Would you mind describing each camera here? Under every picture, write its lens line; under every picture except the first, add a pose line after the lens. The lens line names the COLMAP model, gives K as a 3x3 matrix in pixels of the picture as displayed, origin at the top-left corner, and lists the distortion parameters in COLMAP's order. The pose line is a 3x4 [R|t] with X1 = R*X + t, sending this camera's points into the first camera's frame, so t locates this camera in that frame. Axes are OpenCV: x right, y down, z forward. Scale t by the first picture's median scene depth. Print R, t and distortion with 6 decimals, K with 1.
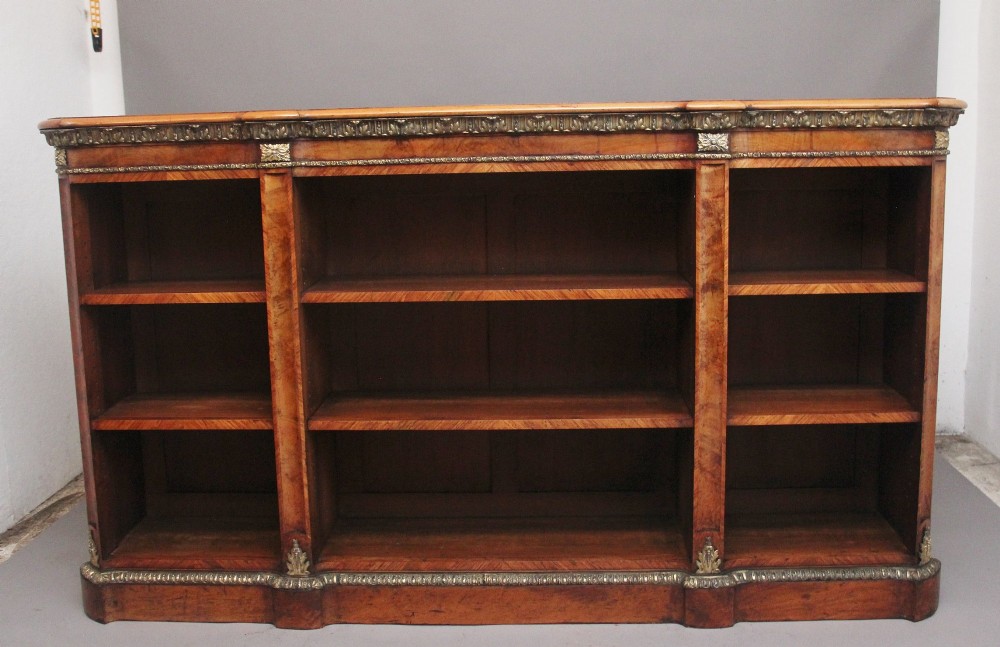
lens RADIAL K [[1061.0, 0, 500.0], [0, 1061.0, 323.5], [0, 0, 1]] dist [-0.119847, 0.011671]
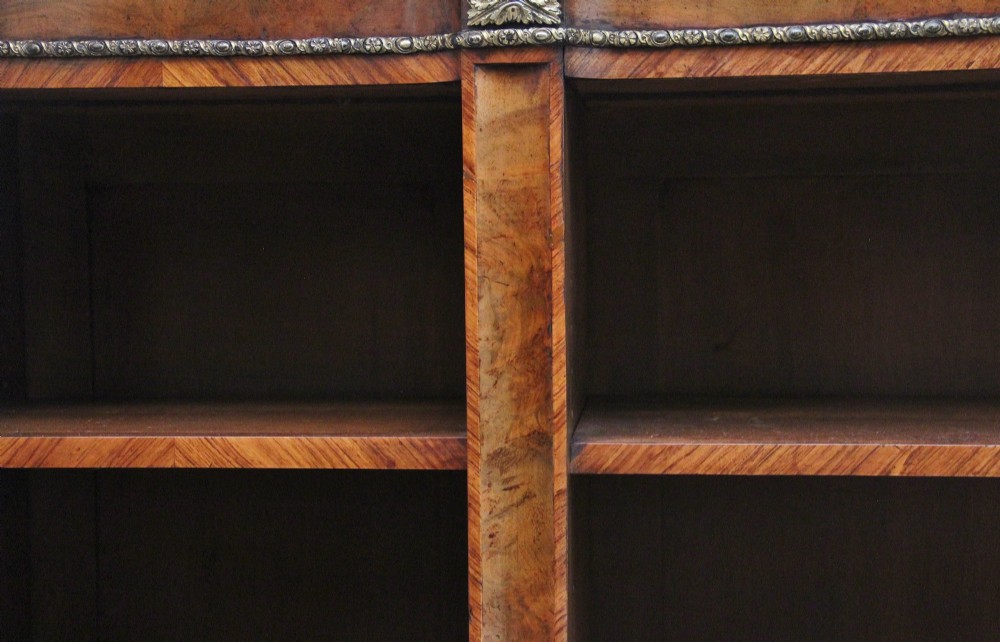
lens RADIAL K [[1640.4, 0, 524.3], [0, 1640.4, 322.8], [0, 0, 1]] dist [0.066434, 0.741180]
pose [[0.998501, 0.011272, -0.053557, -0.179954], [-0.016472, 0.995081, -0.097684, -0.016438], [0.052193, 0.098420, 0.993775, 0.508766]]
